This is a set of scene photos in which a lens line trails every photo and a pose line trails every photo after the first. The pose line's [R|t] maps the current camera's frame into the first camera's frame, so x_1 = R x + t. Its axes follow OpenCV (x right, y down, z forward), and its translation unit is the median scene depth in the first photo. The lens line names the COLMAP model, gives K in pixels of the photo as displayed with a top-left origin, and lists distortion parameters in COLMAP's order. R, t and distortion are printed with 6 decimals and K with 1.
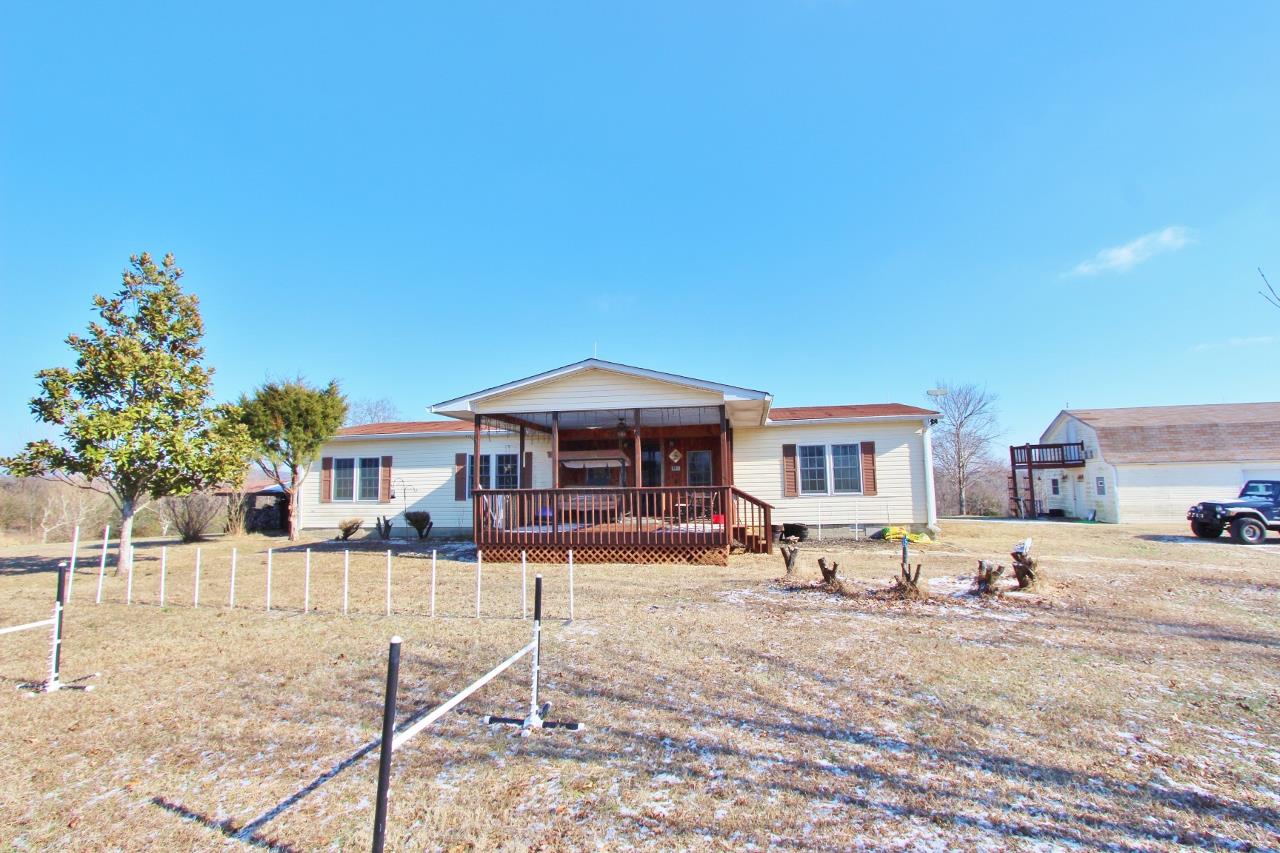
lens RADIAL K [[618.0, 0, 637.1], [0, 618.0, 421.0], [0, 0, 1]] dist [-0.020229, 0.001740]
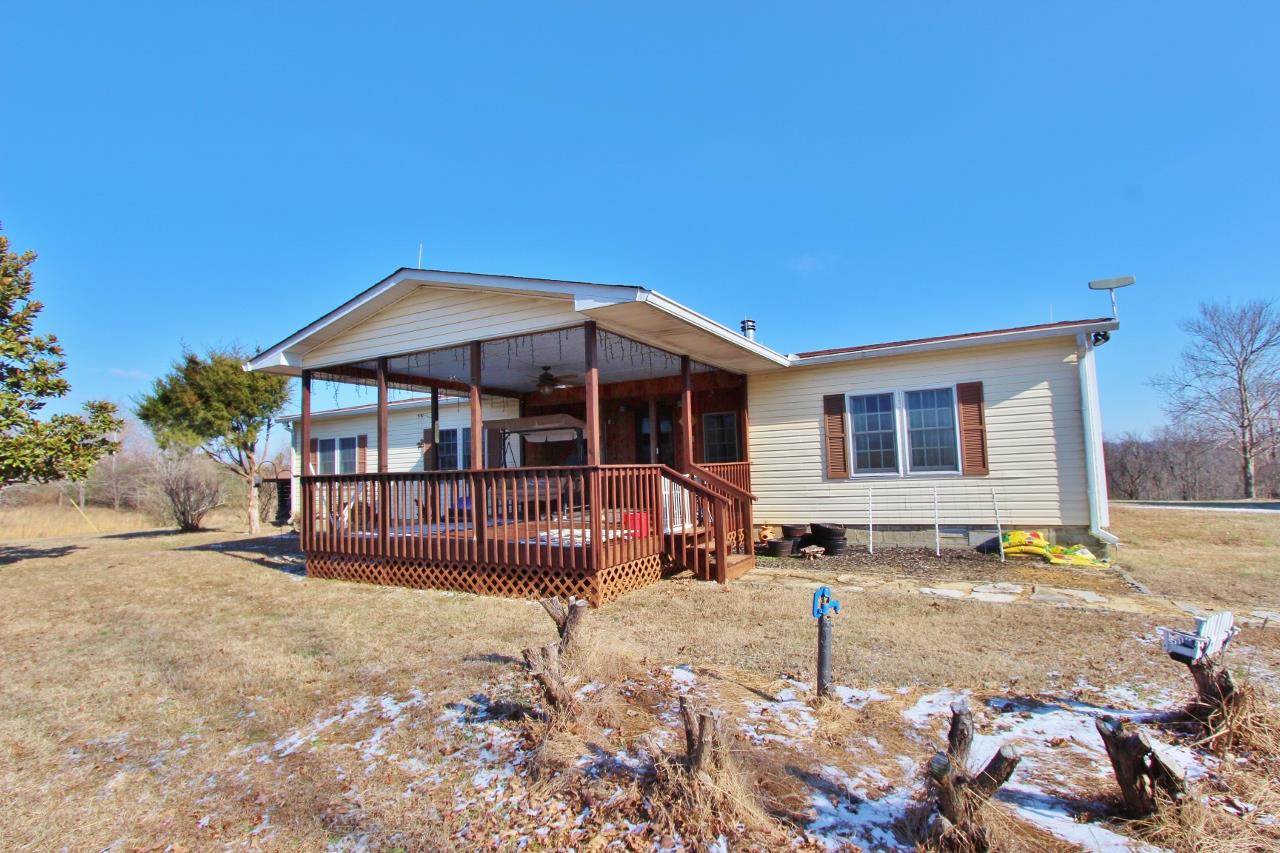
lens RADIAL K [[618.0, 0, 646.4], [0, 618.0, 429.7], [0, 0, 1]] dist [-0.020229, 0.001740]
pose [[0.944810, -0.034057, -0.325845, 0.276306], [0.050270, 0.997875, 0.041463, 0.038770], [0.323740, -0.055555, 0.944514, 0.363550]]
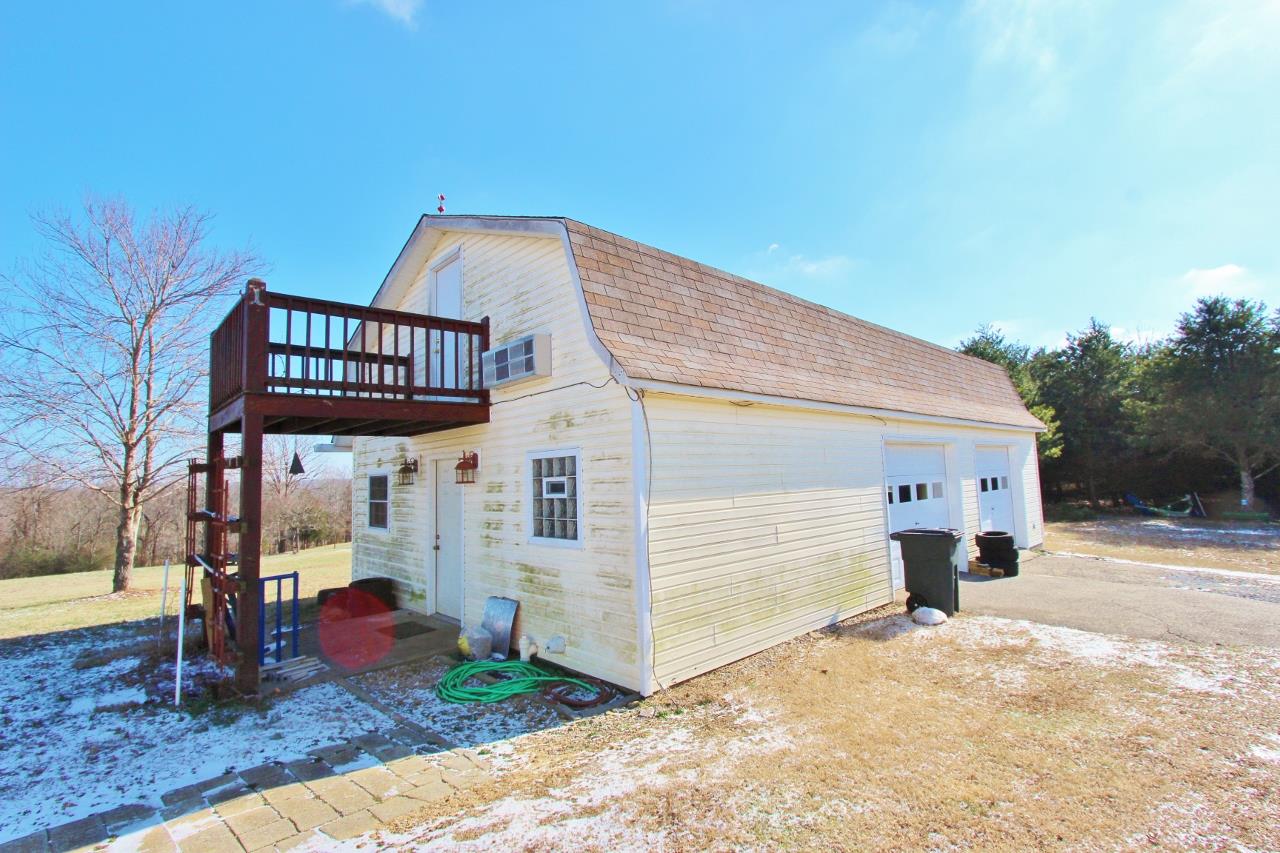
lens RADIAL K [[579.8, 0, 650.8], [0, 579.8, 427.6], [0, 0, 1]] dist [-0.004342, -0.000303]
pose [[0.533828, 0.065636, 0.843042, 0.814556], [-0.060858, 0.997380, -0.039116, 0.117725], [-0.843400, -0.030425, 0.536423, 1.168557]]
